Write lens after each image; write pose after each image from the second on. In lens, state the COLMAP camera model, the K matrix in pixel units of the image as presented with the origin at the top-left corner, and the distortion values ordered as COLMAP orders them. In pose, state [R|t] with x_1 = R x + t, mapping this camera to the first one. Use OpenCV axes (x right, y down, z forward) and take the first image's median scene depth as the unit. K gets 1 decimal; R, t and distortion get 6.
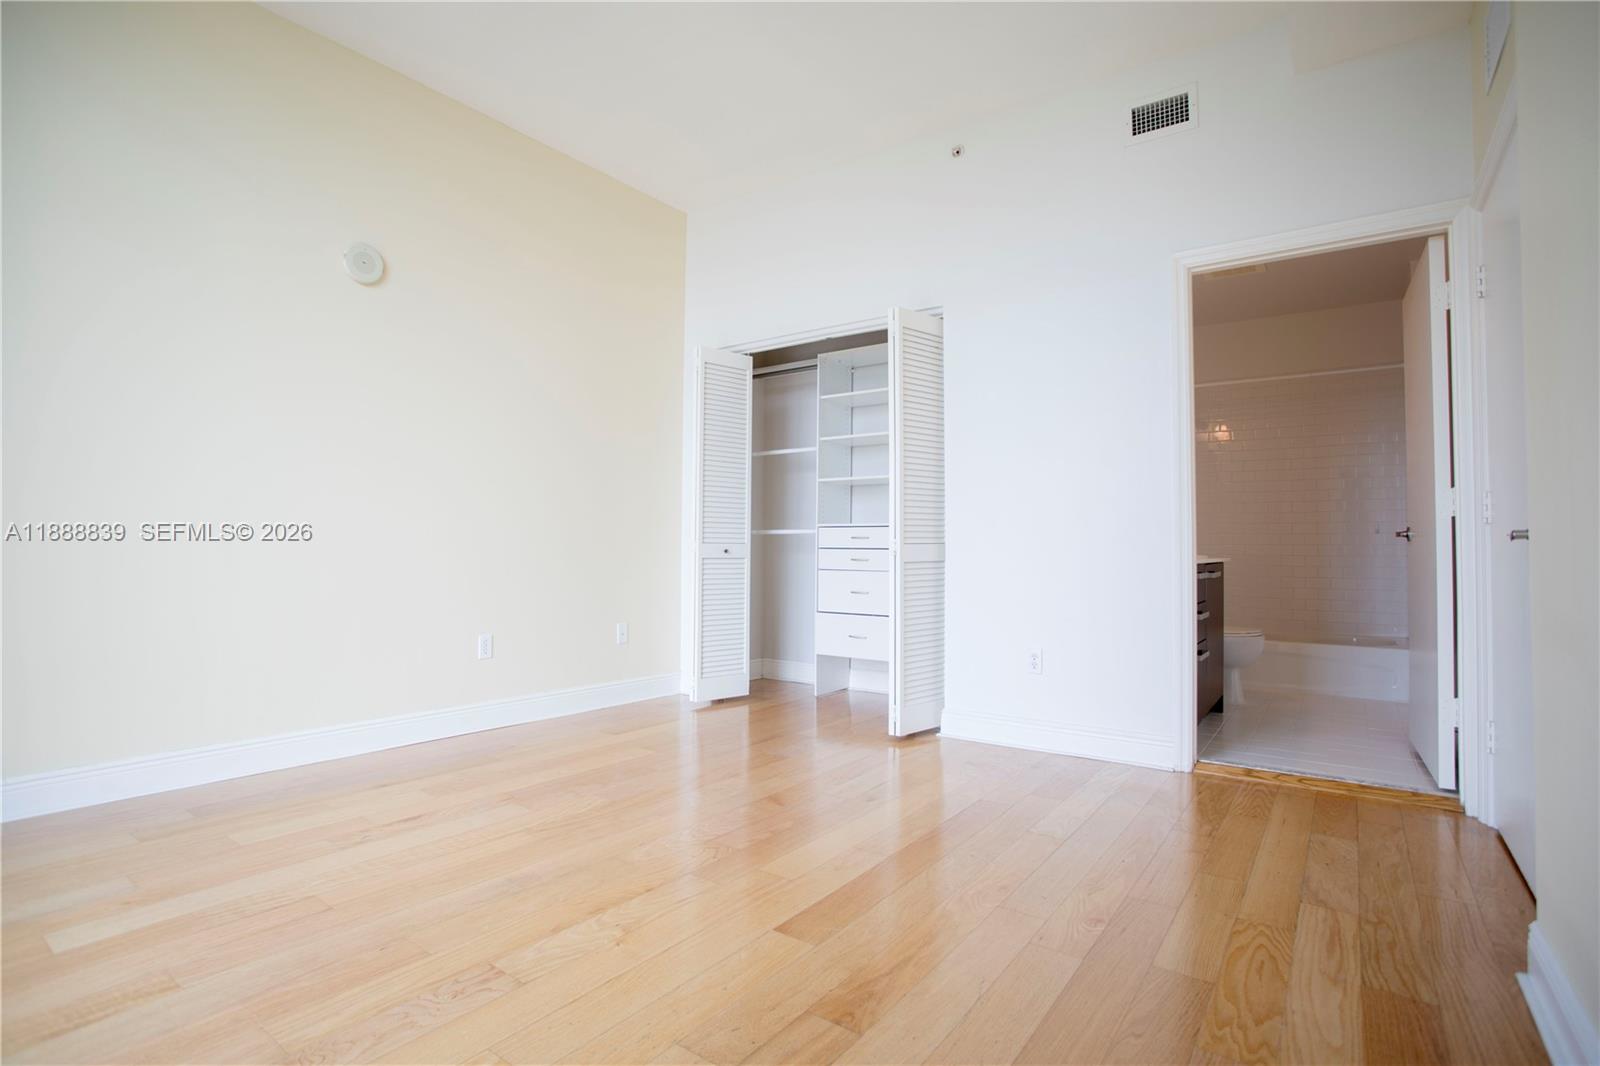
lens RADIAL K [[781.5, 0, 800.0], [0, 781.5, 533.0], [0, 0, 1]] dist [-0.054881, 0.000434]
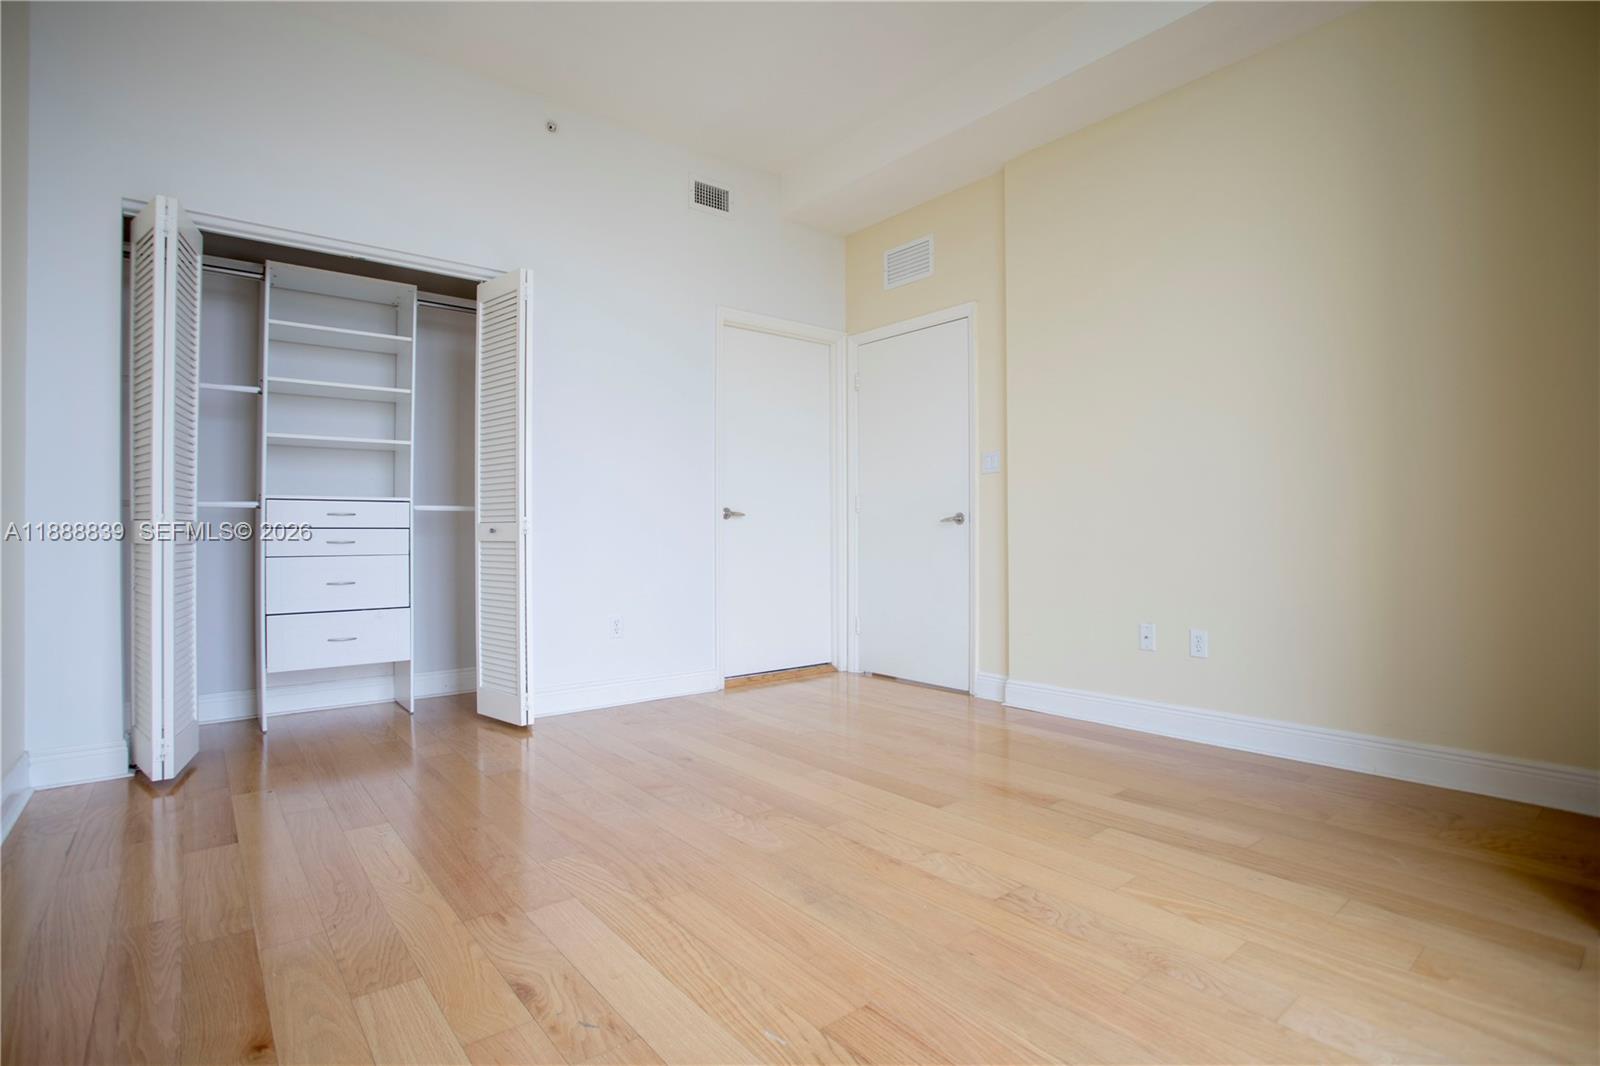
lens RADIAL K [[781.5, 0, 800.0], [0, 781.5, 533.0], [0, 0, 1]] dist [-0.054881, 0.000434]
pose [[0.252508, -0.017524, 0.967436, -1.080313], [-0.017290, 0.999595, 0.022620, -0.001289], [-0.967440, -0.022439, 0.252103, 0.684838]]
